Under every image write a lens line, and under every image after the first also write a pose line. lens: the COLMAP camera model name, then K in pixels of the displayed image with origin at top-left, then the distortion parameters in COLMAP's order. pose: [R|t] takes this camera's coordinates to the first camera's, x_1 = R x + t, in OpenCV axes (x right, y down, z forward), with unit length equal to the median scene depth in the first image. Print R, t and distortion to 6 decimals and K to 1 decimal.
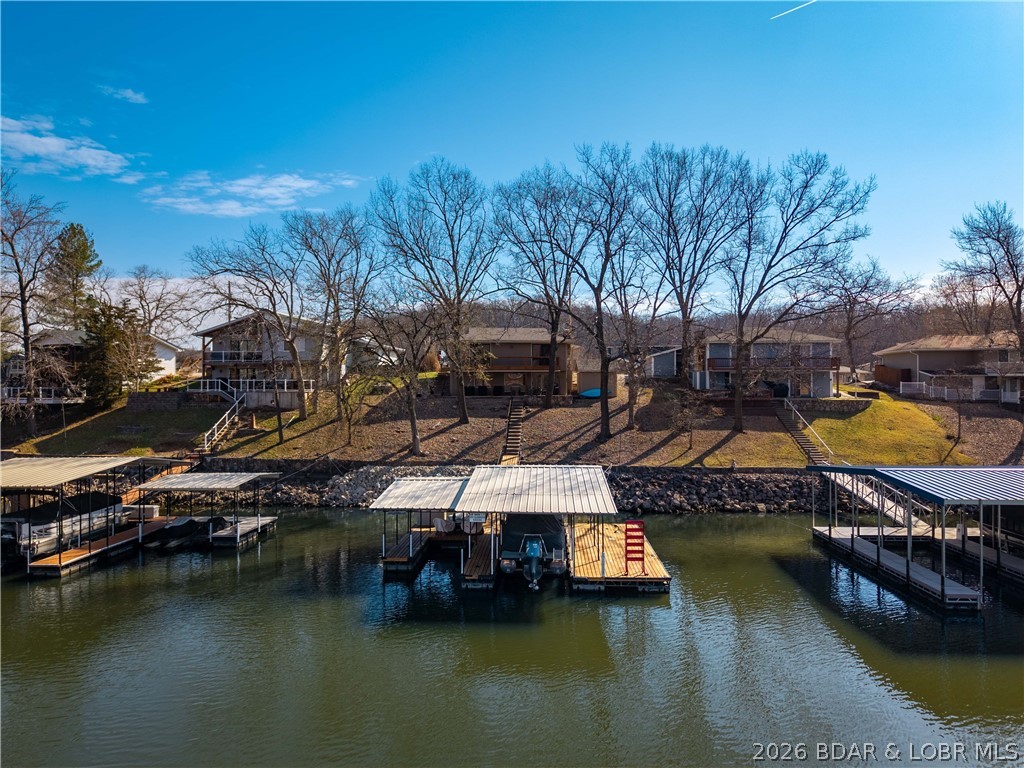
lens RADIAL K [[673.7, 0, 507.9], [0, 673.7, 386.0], [0, 0, 1]] dist [0.050816, -0.039853]
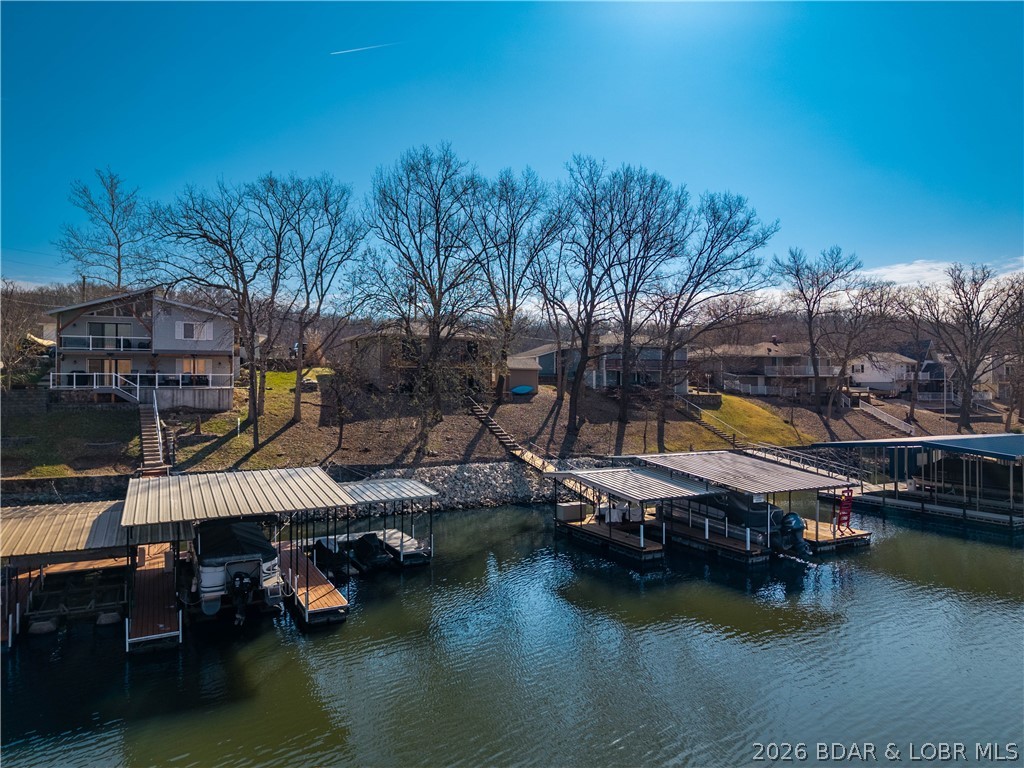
lens RADIAL K [[680.9, 0, 510.7], [0, 680.9, 382.0], [0, 0, 1]] dist [0.057143, -0.086399]
pose [[0.860980, 0.003585, 0.508627, -0.496302], [-0.000253, 0.999978, -0.006621, 0.006968], [-0.508639, 0.005572, 0.860962, 0.123787]]
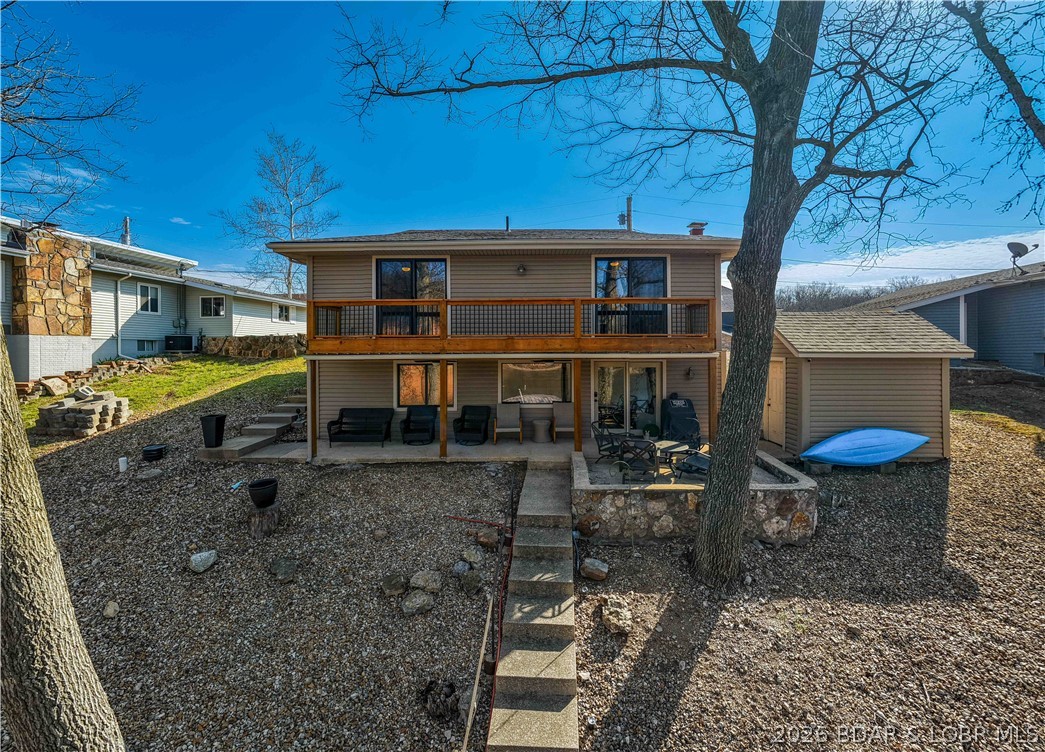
lens RADIAL K [[442.2, 0, 524.8], [0, 442.2, 348.2], [0, 0, 1]] dist [-0.012178, 0.008843]
pose [[0.999369, -0.002959, -0.035382, 0.015754], [0.002863, 0.999992, -0.002750, -0.028627], [0.035390, 0.002647, 0.999370, 0.989351]]
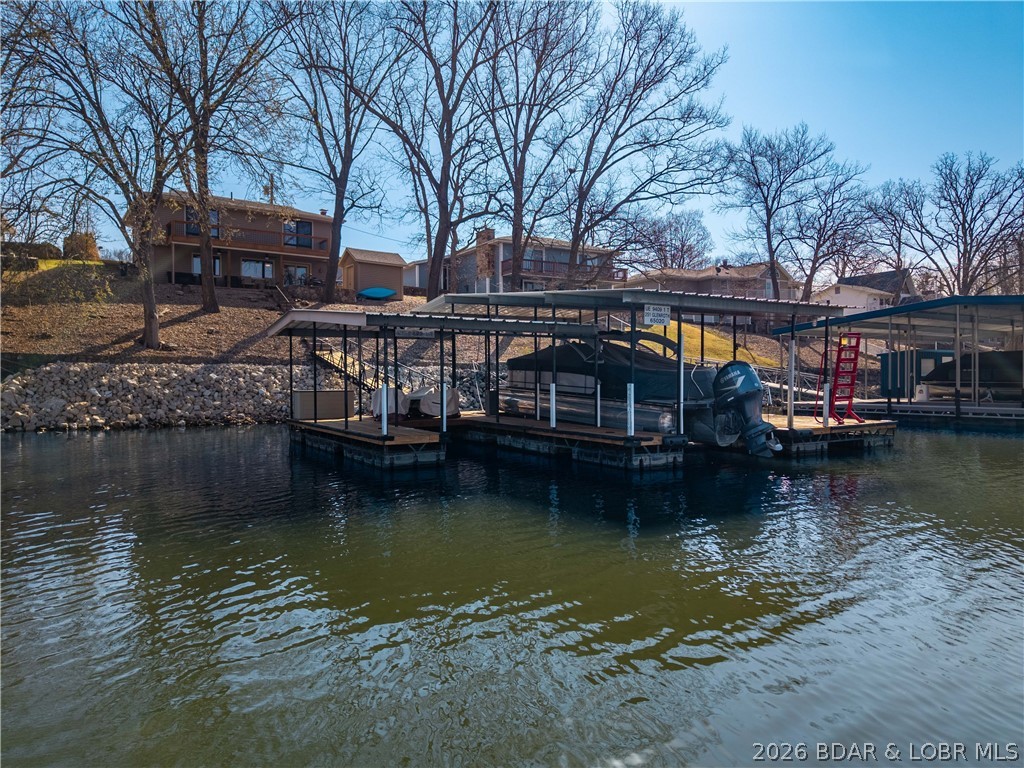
lens RADIAL K [[687.8, 0, 510.3], [0, 687.8, 383.0], [0, 0, 1]] dist [0.035666, -0.063965]
pose [[0.830100, -0.005840, 0.557584, -0.202694], [0.001645, 0.999966, 0.008025, 0.122809], [-0.557612, -0.005744, 0.830082, 0.341418]]
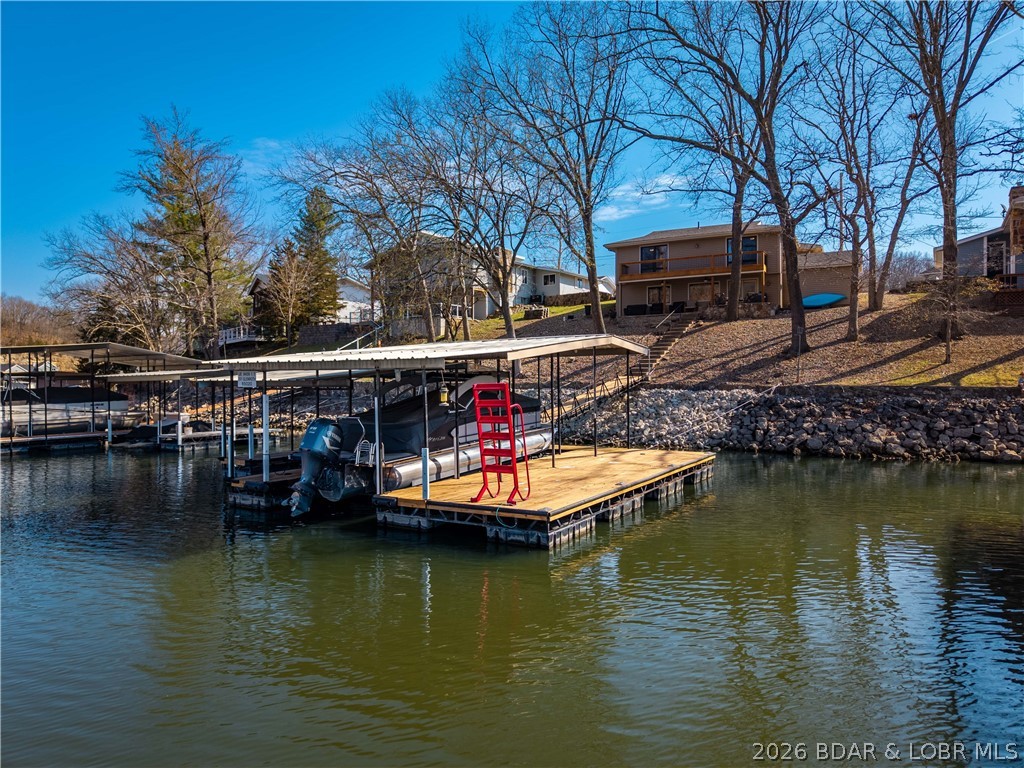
lens RADIAL K [[680.9, 0, 510.7], [0, 680.9, 382.0], [0, 0, 1]] dist [0.057143, -0.086399]
pose [[0.881591, -0.002936, -0.472005, 0.213235], [0.006287, 0.999965, 0.005522, 0.100804], [0.471973, -0.007835, 0.881578, 0.310865]]
